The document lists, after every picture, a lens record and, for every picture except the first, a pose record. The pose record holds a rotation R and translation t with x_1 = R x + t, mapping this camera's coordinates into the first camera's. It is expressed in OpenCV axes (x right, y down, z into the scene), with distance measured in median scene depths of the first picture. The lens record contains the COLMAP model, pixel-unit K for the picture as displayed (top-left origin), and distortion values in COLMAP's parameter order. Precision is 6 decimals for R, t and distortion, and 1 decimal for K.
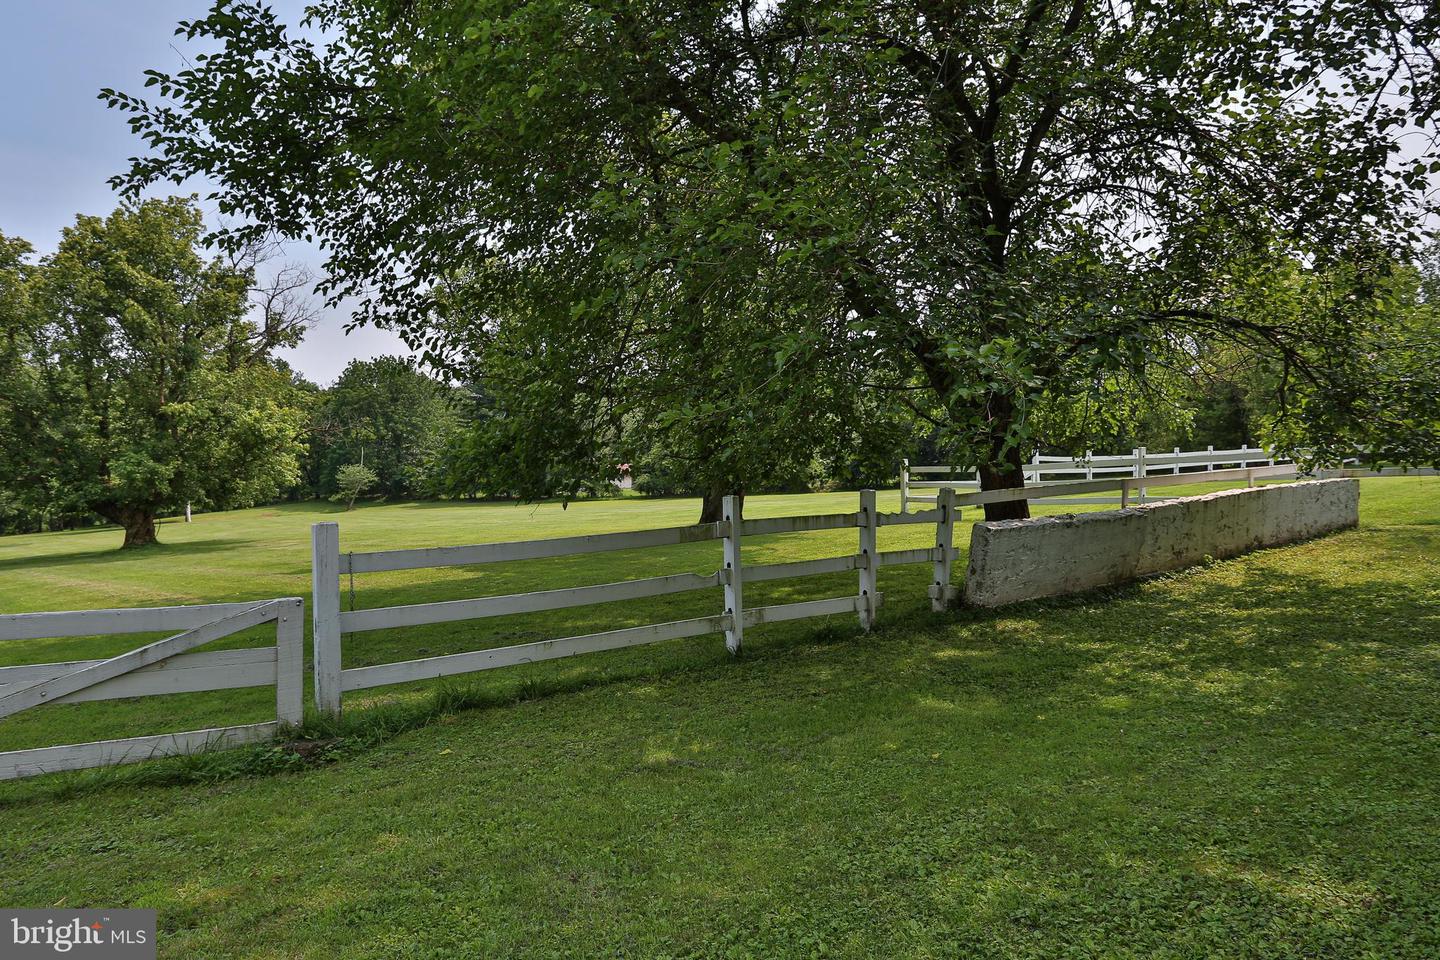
lens RADIAL K [[867.4, 0, 720.7], [0, 867.4, 479.9], [0, 0, 1]] dist [-0.024479, -0.000893]
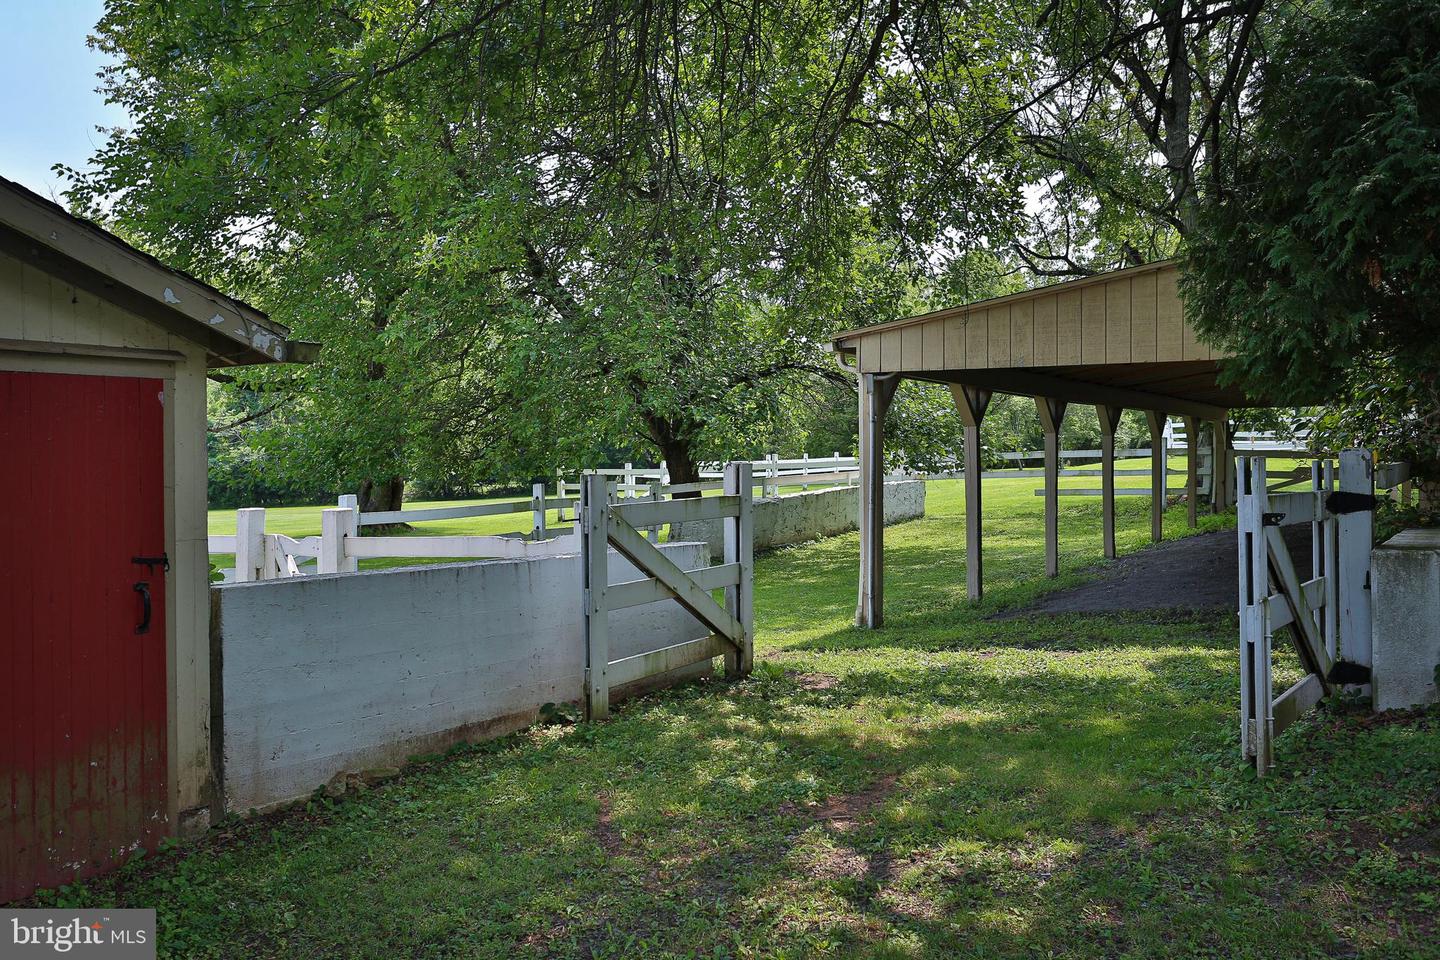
lens RADIAL K [[1240.0, 0, 718.6], [0, 1240.0, 474.8], [0, 0, 1]] dist [-0.008774, -0.001552]
pose [[0.917279, 0.012315, 0.398055, -0.479318], [-0.008147, 0.999893, -0.012160, 0.022142], [-0.398162, 0.007911, 0.917281, -0.974301]]
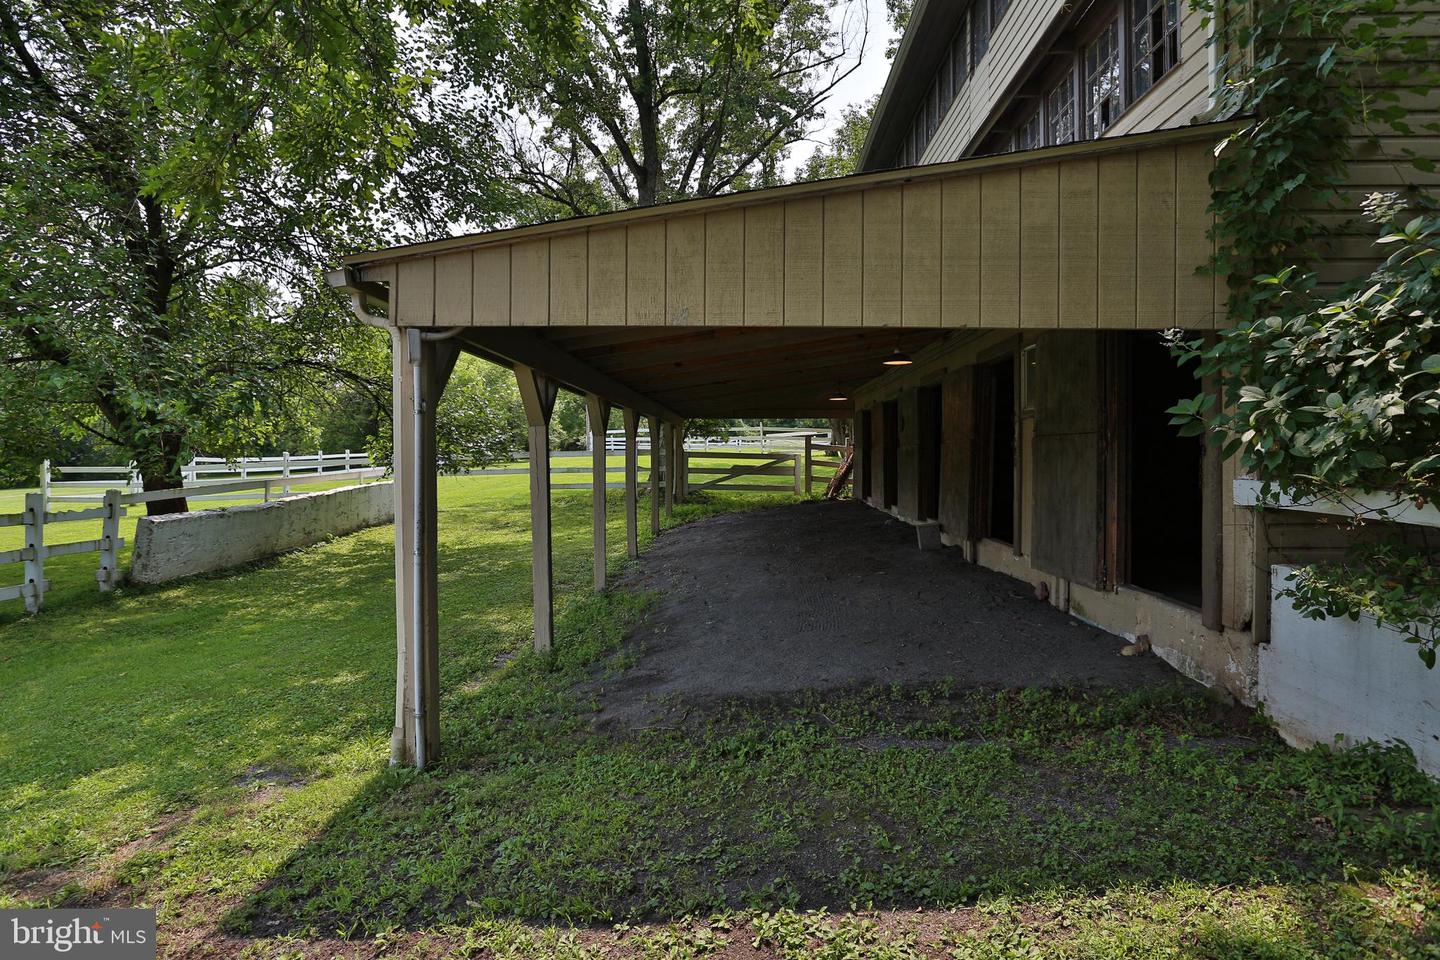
lens RADIAL K [[793.4, 0, 709.4], [0, 793.4, 473.4], [0, 0, 1]] dist [-0.034114, 0.009854]
pose [[0.593889, -0.000141, 0.804547, -0.121996], [0.001659, 0.999998, -0.001049, -0.010239], [-0.804545, 0.001958, 0.593888, -0.321062]]
